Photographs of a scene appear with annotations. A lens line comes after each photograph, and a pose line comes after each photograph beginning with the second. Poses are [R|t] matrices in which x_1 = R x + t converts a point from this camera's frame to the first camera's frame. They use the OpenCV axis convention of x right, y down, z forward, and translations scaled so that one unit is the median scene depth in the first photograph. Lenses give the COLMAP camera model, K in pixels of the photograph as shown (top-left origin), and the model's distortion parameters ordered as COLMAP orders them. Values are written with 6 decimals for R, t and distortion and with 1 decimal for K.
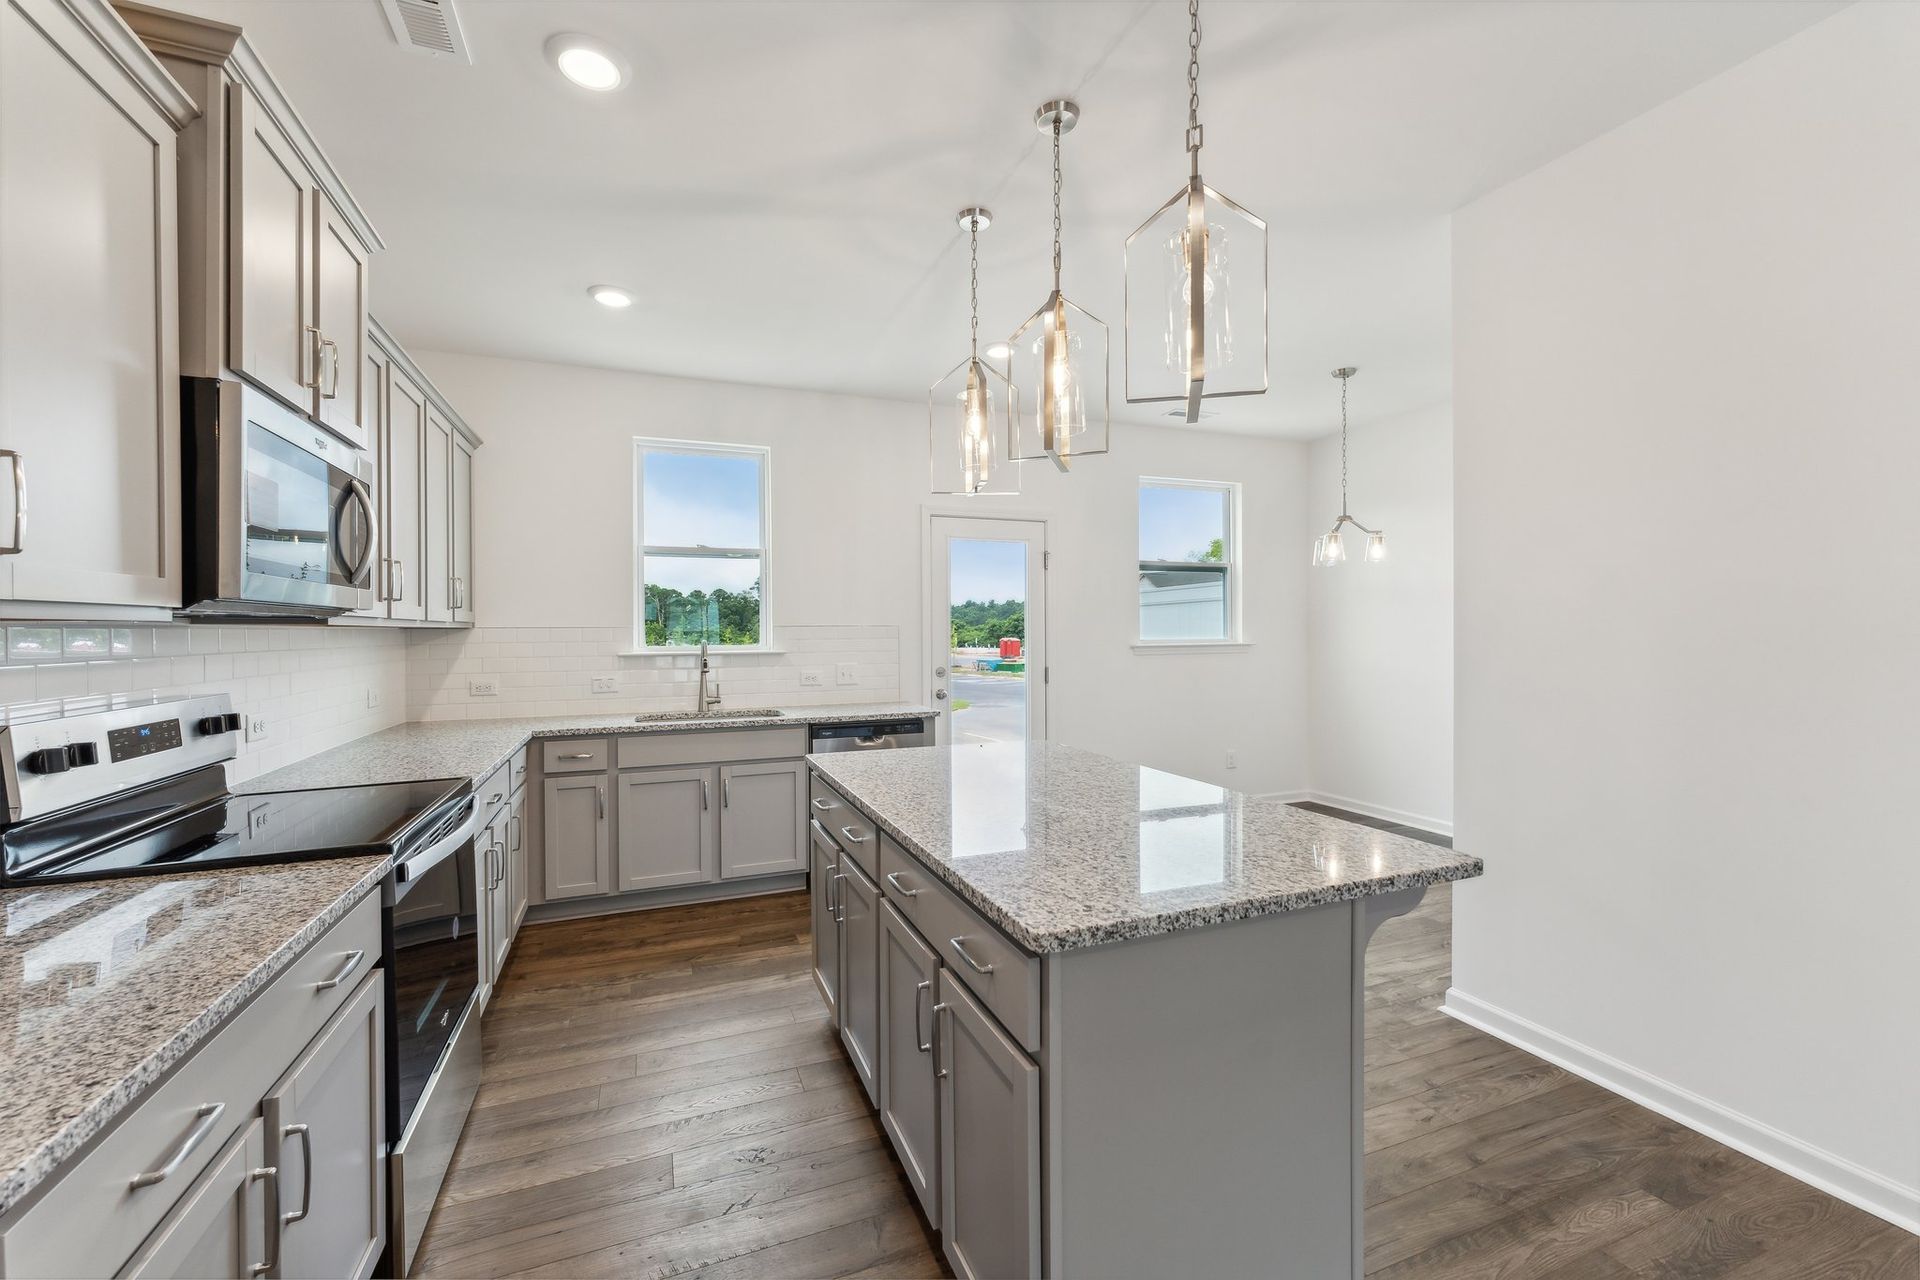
lens RADIAL K [[778.3, 0, 944.7], [0, 778.3, 642.0], [0, 0, 1]] dist [0.002338, -0.000413]
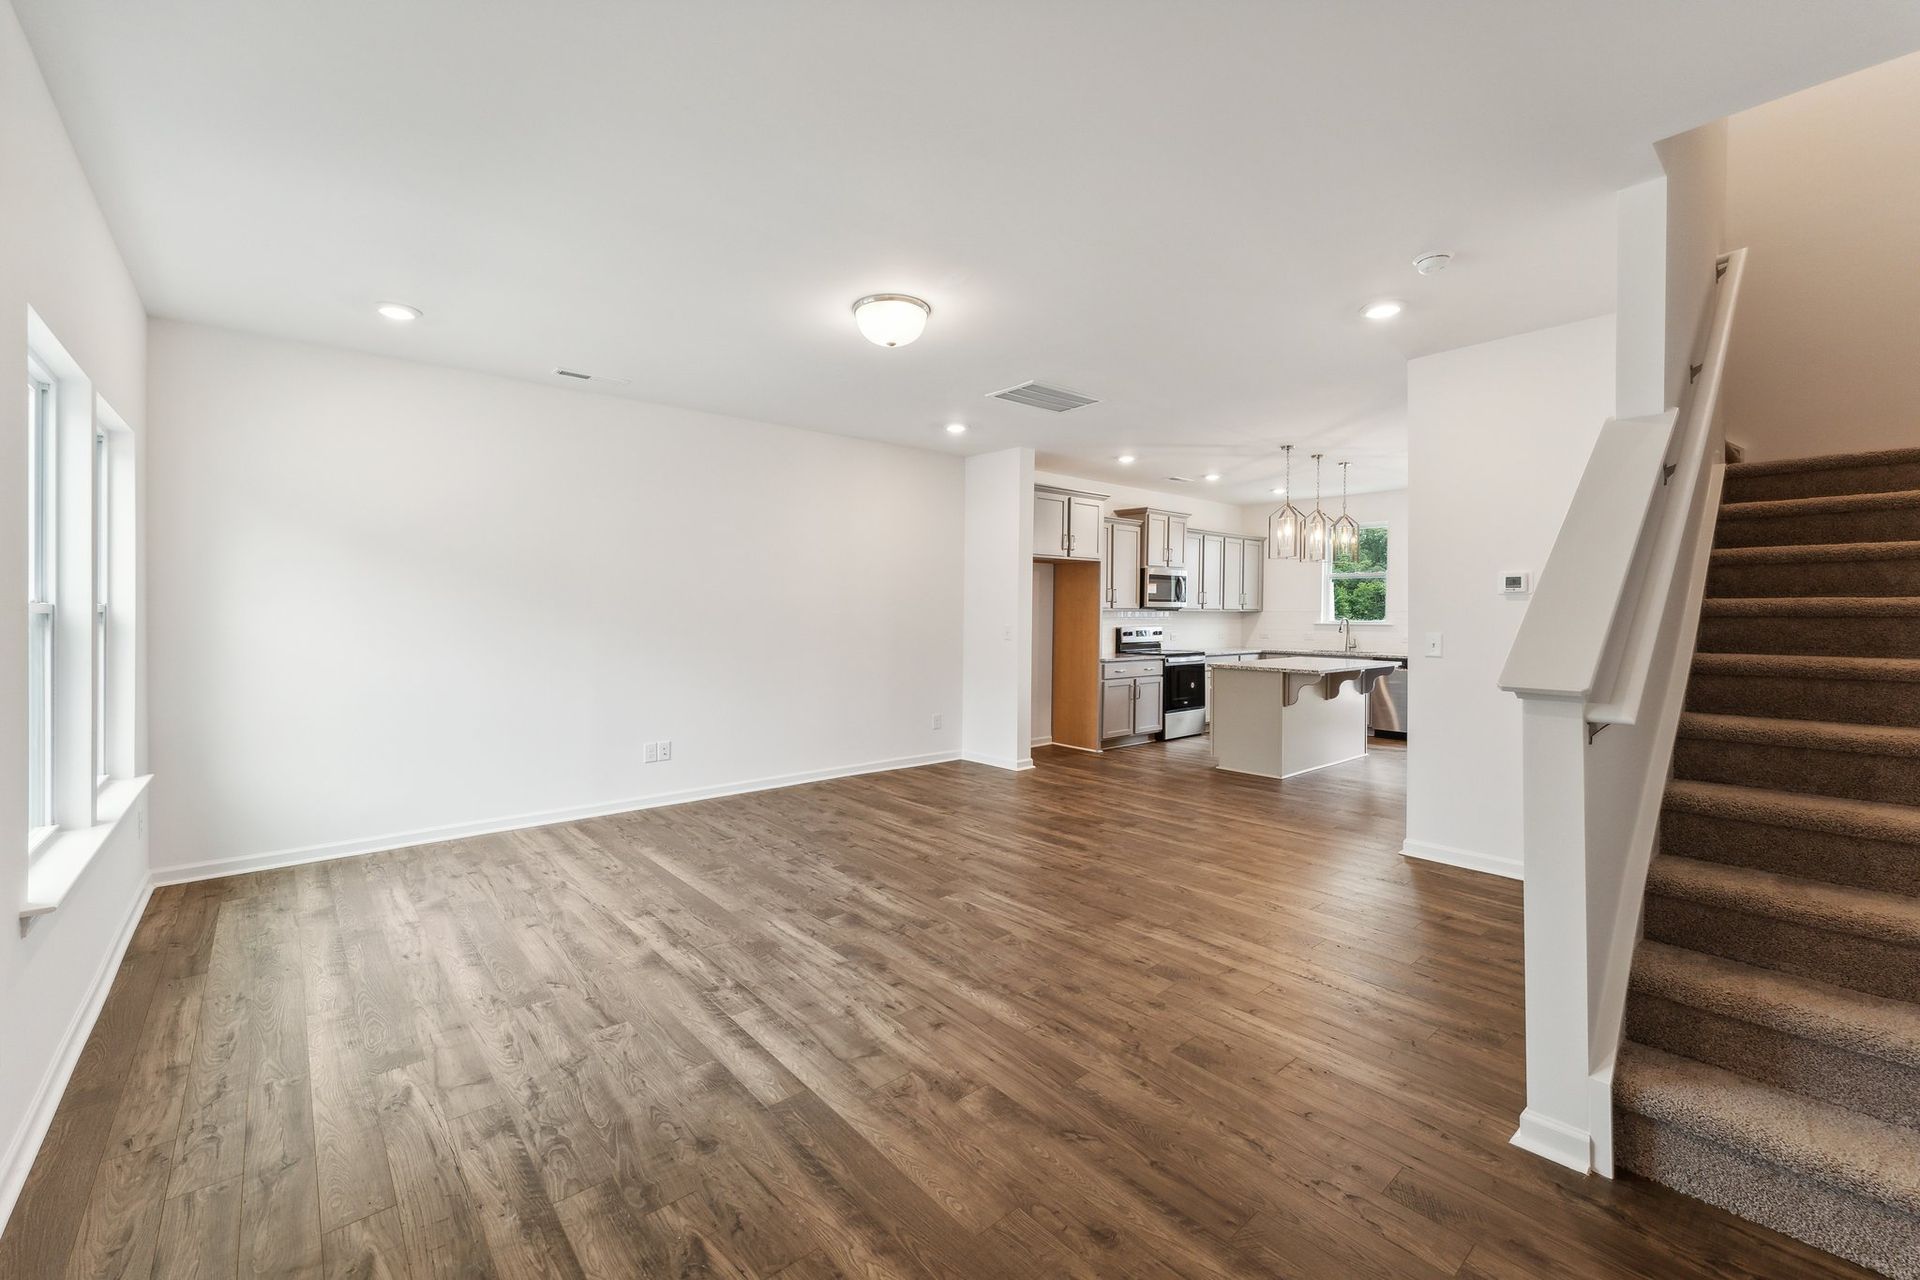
lens RADIAL K [[778.3, 0, 930.3], [0, 778.3, 624.4], [0, 0, 1]] dist [0.002338, -0.000413]
pose [[0.317867, 0.024866, -0.947809, 1.475504], [-0.021862, 0.999582, 0.018892, -0.000355], [0.947883, 0.014716, 0.318278, -0.849357]]
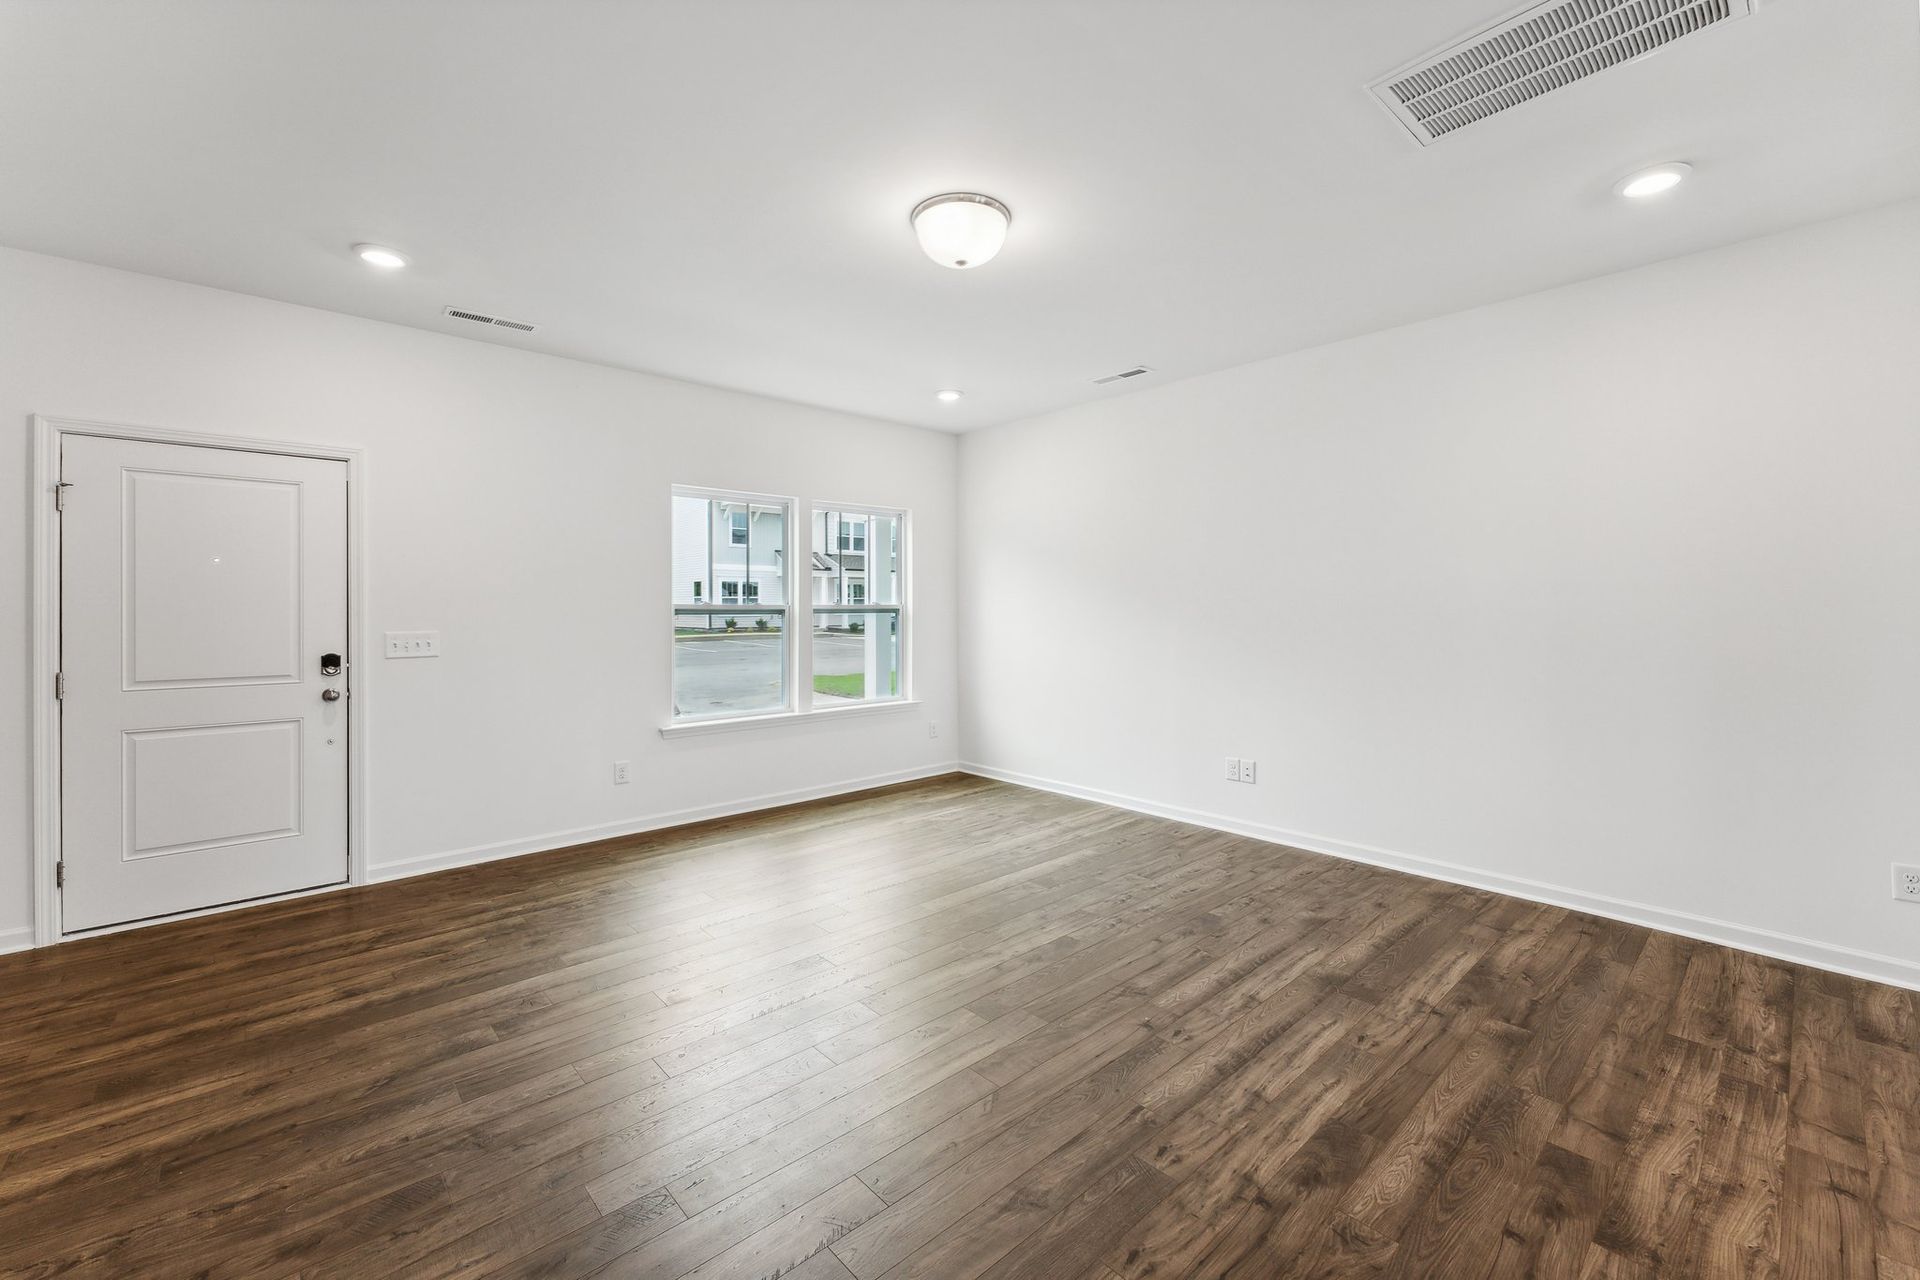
lens RADIAL K [[778.3, 0, 958.8], [0, 778.3, 616.1], [0, 0, 1]] dist [0.002338, -0.000413]
pose [[-0.930457, 0.014256, -0.366124, 0.845439], [0.003331, 0.999531, 0.030455, -0.009104], [0.366386, 0.027118, -0.930068, 0.068206]]
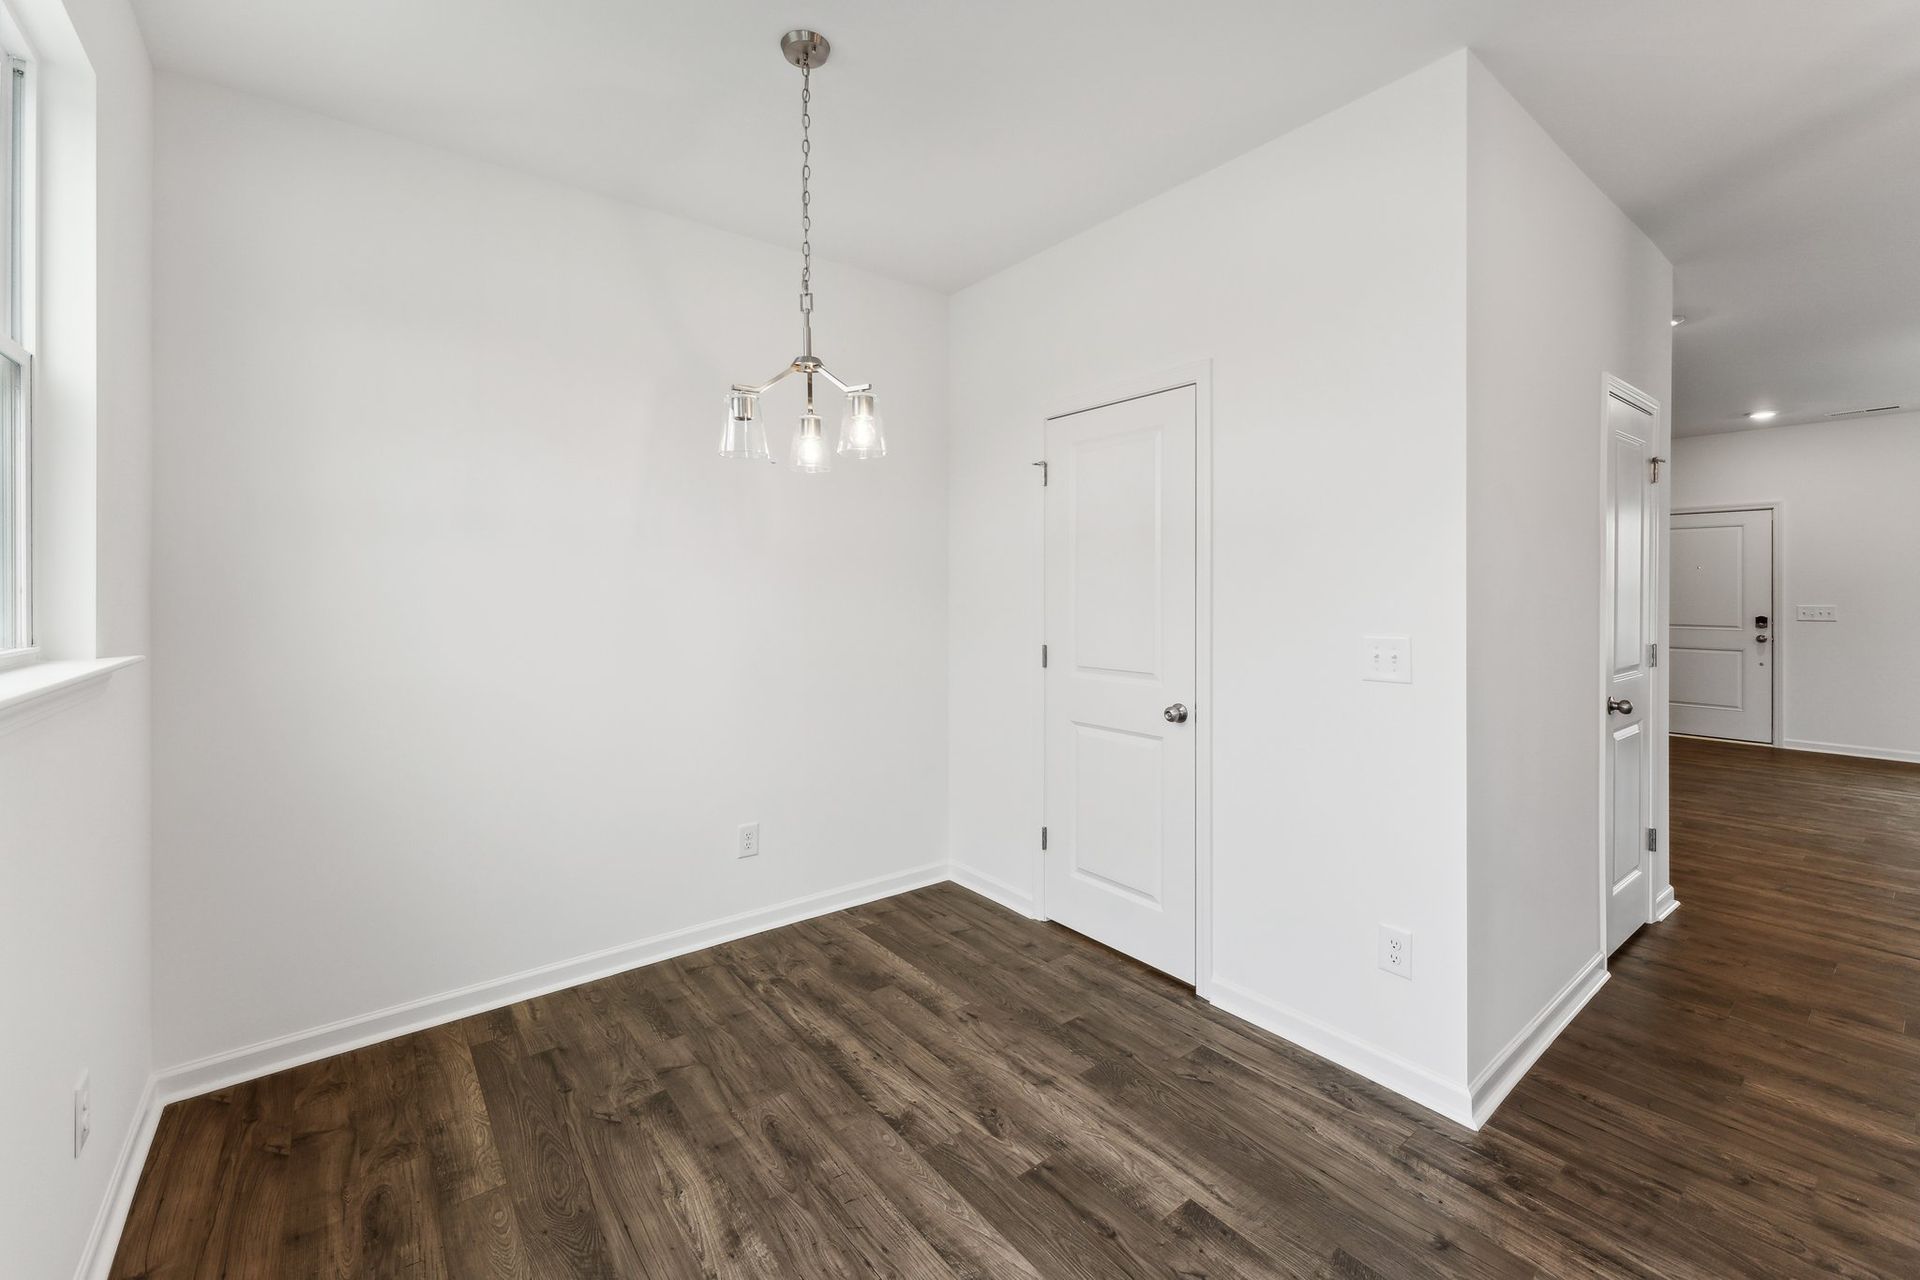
lens RADIAL K [[778.3, 0, 928.6], [0, 778.3, 590.4], [0, 0, 1]] dist [0.002338, -0.000413]
pose [[-0.268523, 0.015044, 0.963156, 0.047209], [0.022492, 0.999703, -0.009344, -0.020092], [-0.963011, 0.019154, -0.268782, 1.142300]]
